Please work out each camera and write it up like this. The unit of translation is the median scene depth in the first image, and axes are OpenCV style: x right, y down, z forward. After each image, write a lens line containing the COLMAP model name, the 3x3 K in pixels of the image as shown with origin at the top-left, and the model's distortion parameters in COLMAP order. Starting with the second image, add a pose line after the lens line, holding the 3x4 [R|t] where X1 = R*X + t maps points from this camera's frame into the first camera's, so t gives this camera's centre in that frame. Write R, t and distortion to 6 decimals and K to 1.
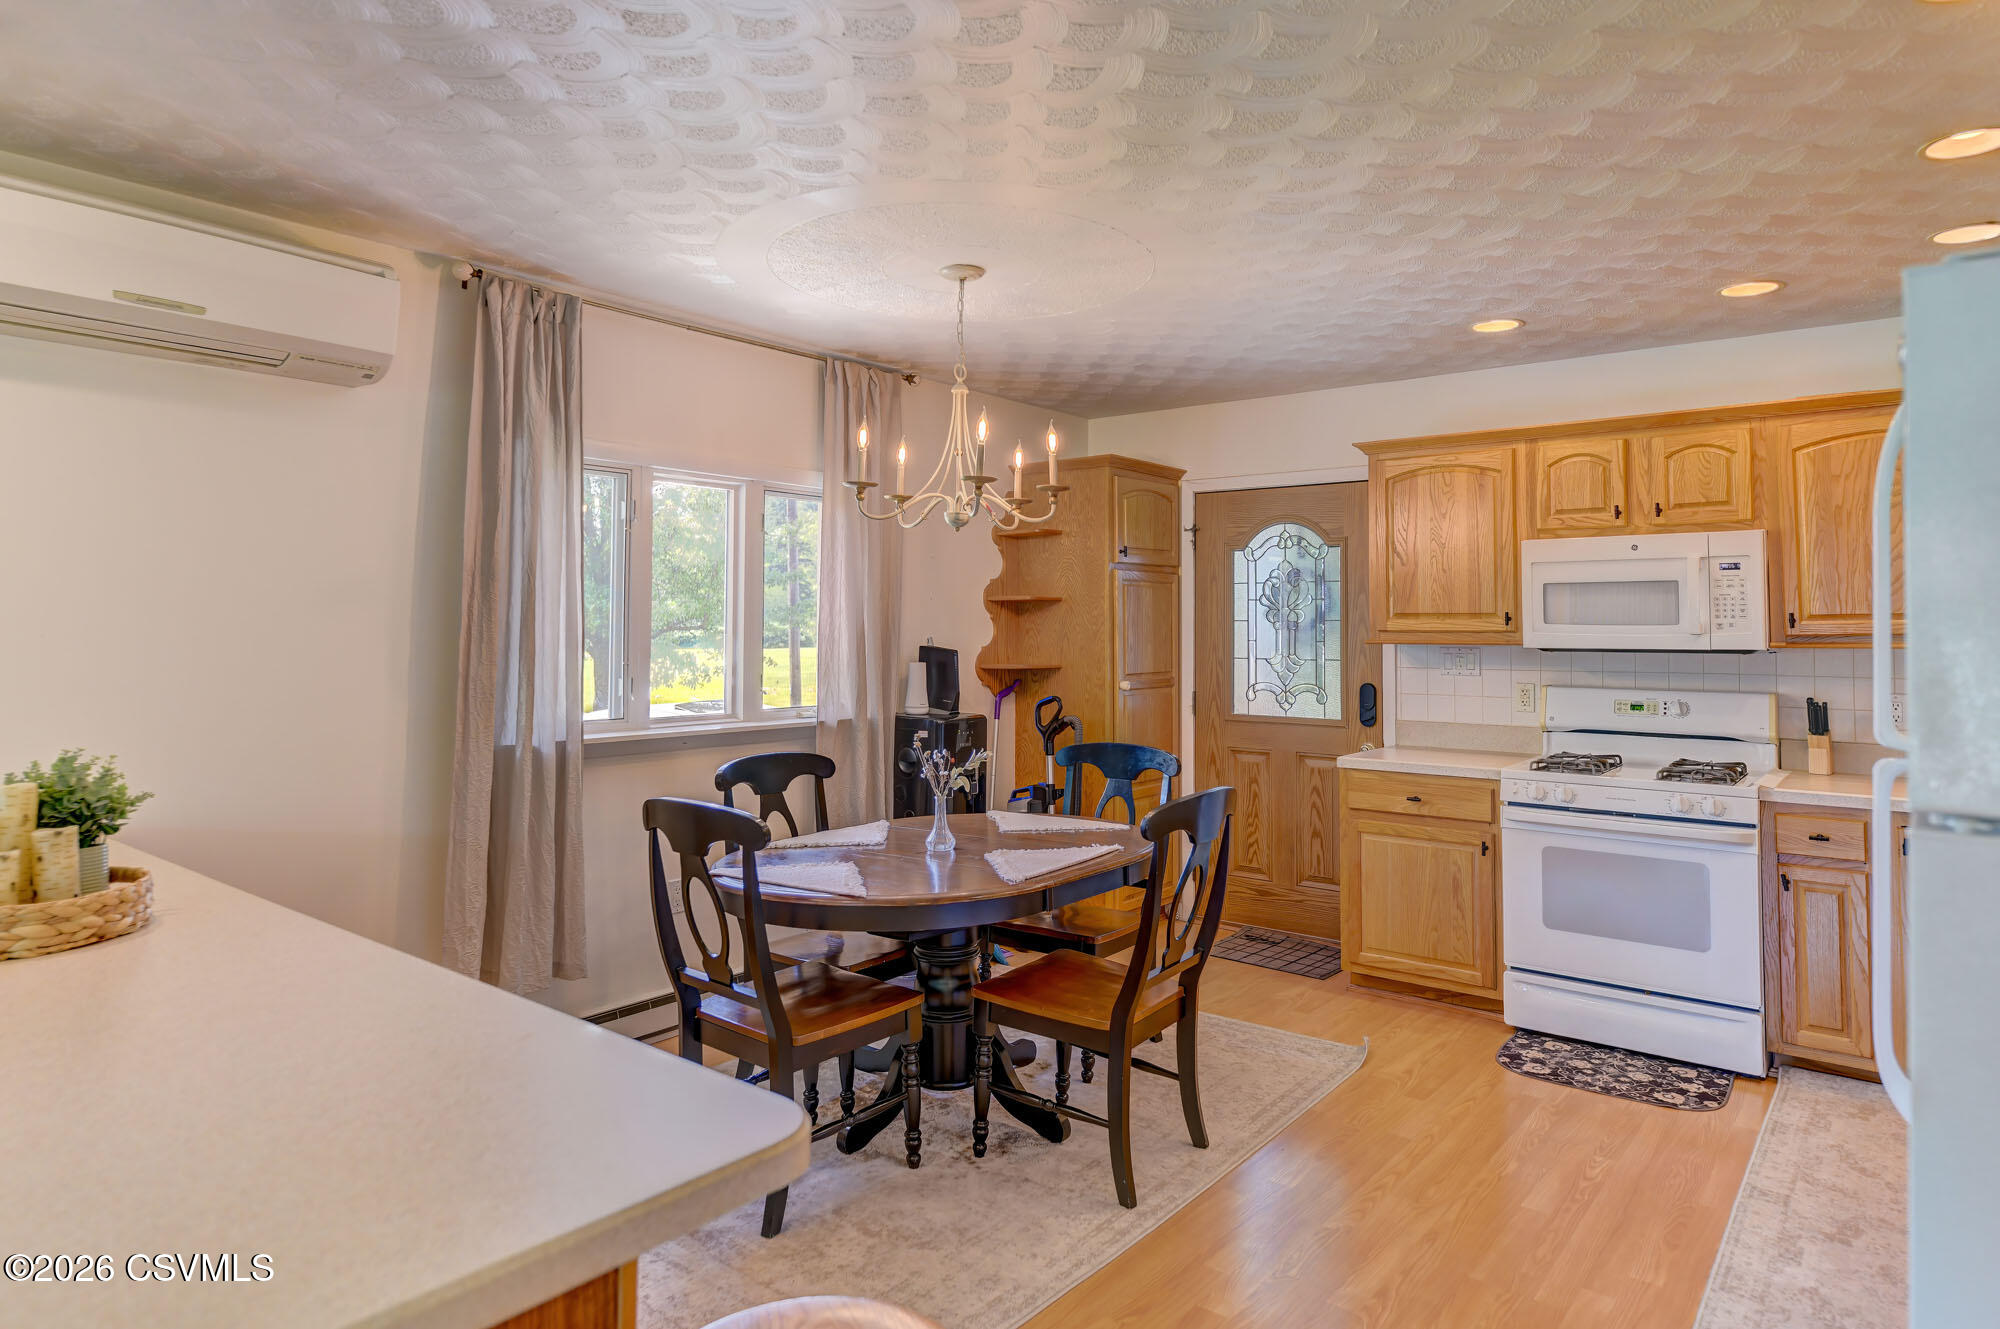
lens RADIAL K [[1175.4, 0, 1001.3], [0, 1175.4, 586.3], [0, 0, 1]] dist [0.008763, 0.002428]
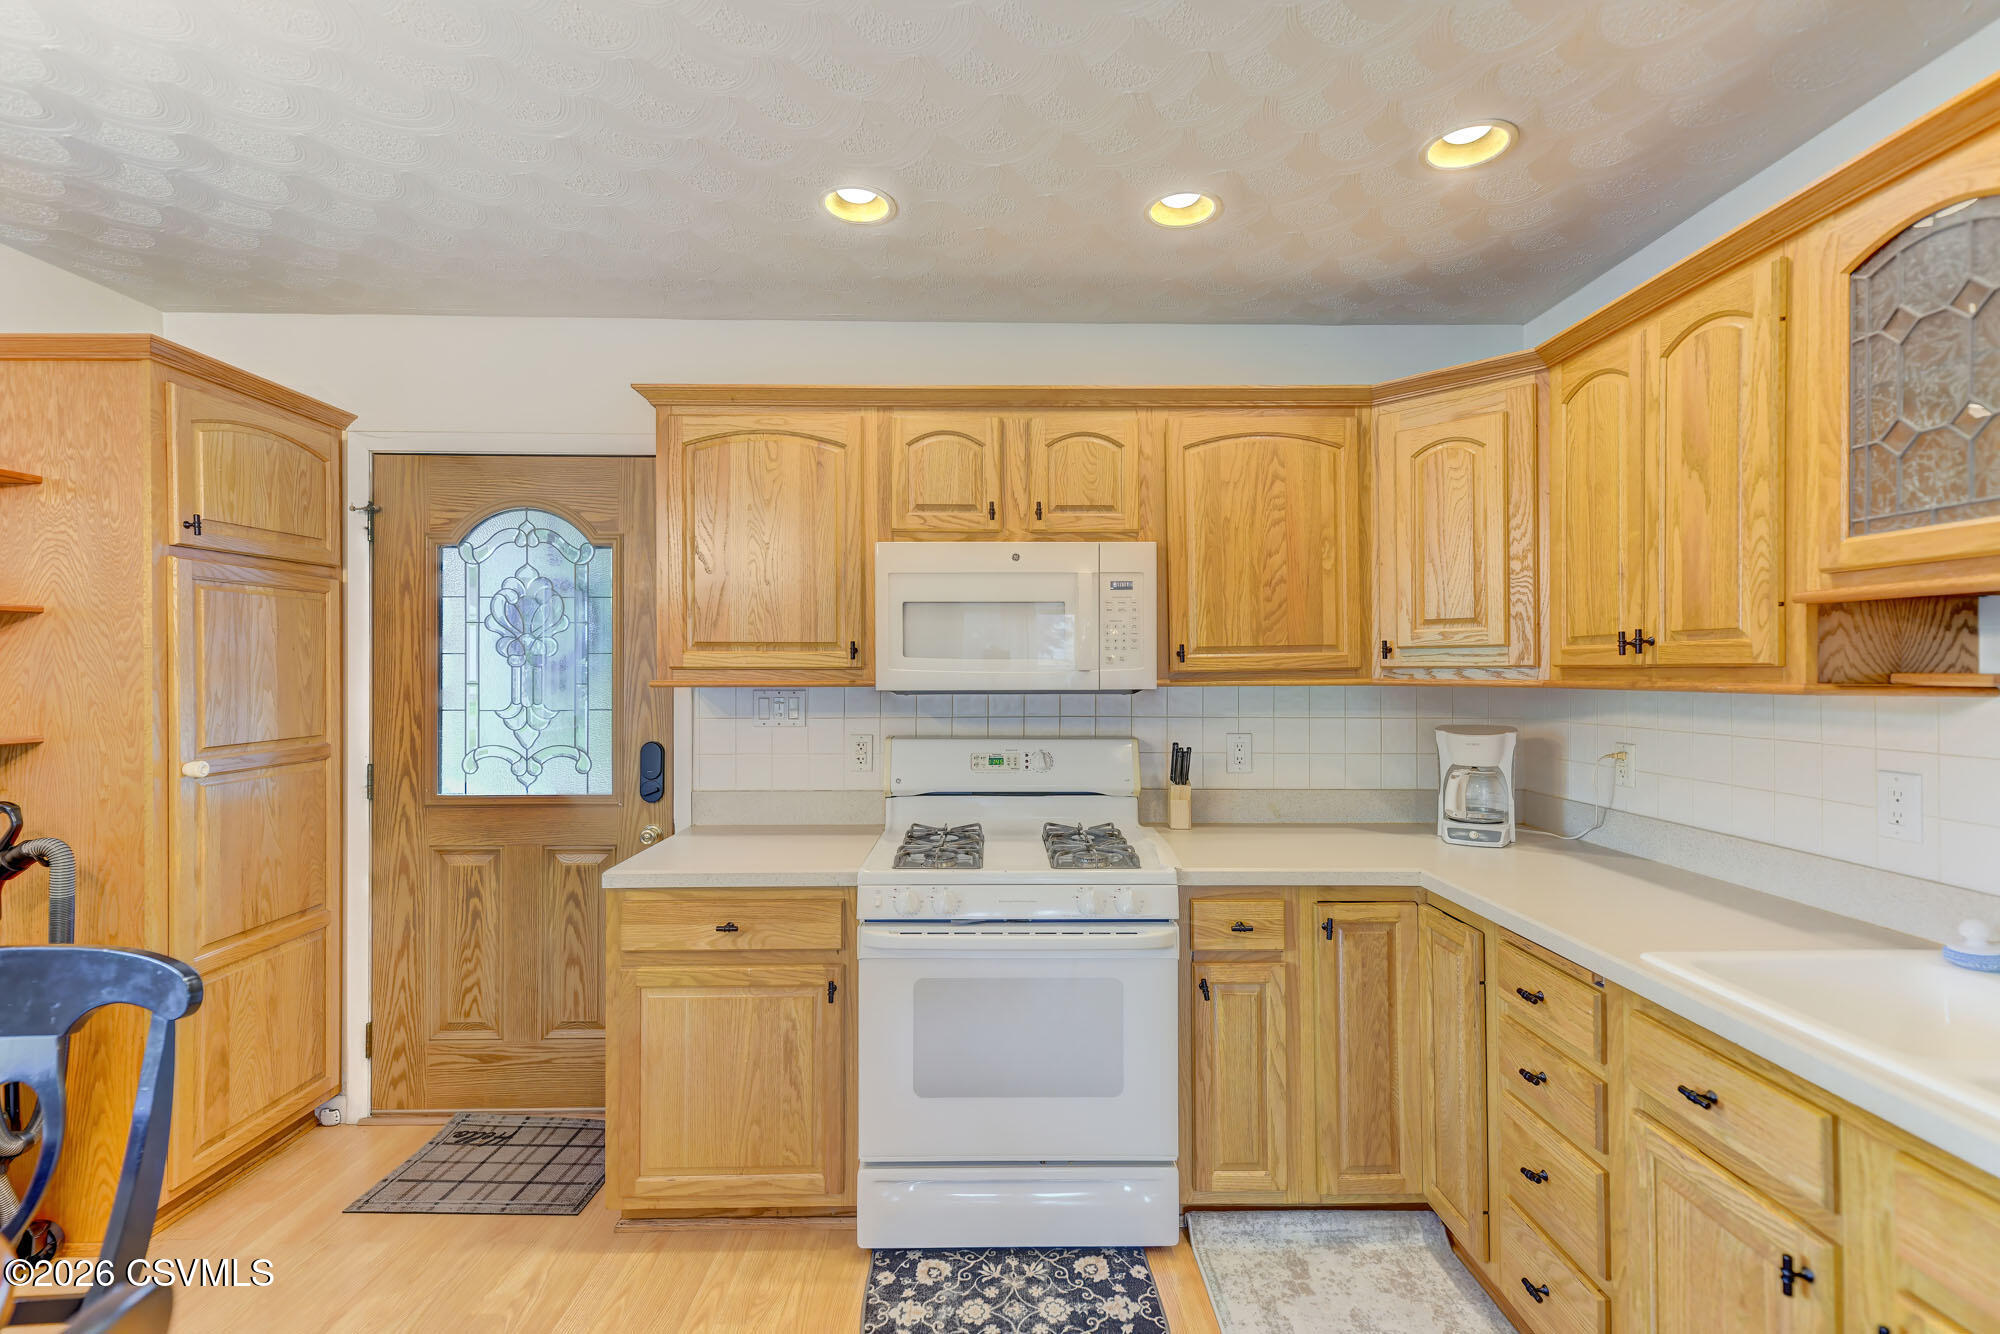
lens RADIAL K [[890.3, 0, 1008.6], [0, 890.3, 664.8], [0, 0, 1]] dist [0.011820, -0.002657]
pose [[0.770810, -0.003576, 0.637054, 0.158554], [-0.019700, 0.999372, 0.029447, 0.018767], [-0.636760, -0.035248, 0.770256, 0.530277]]
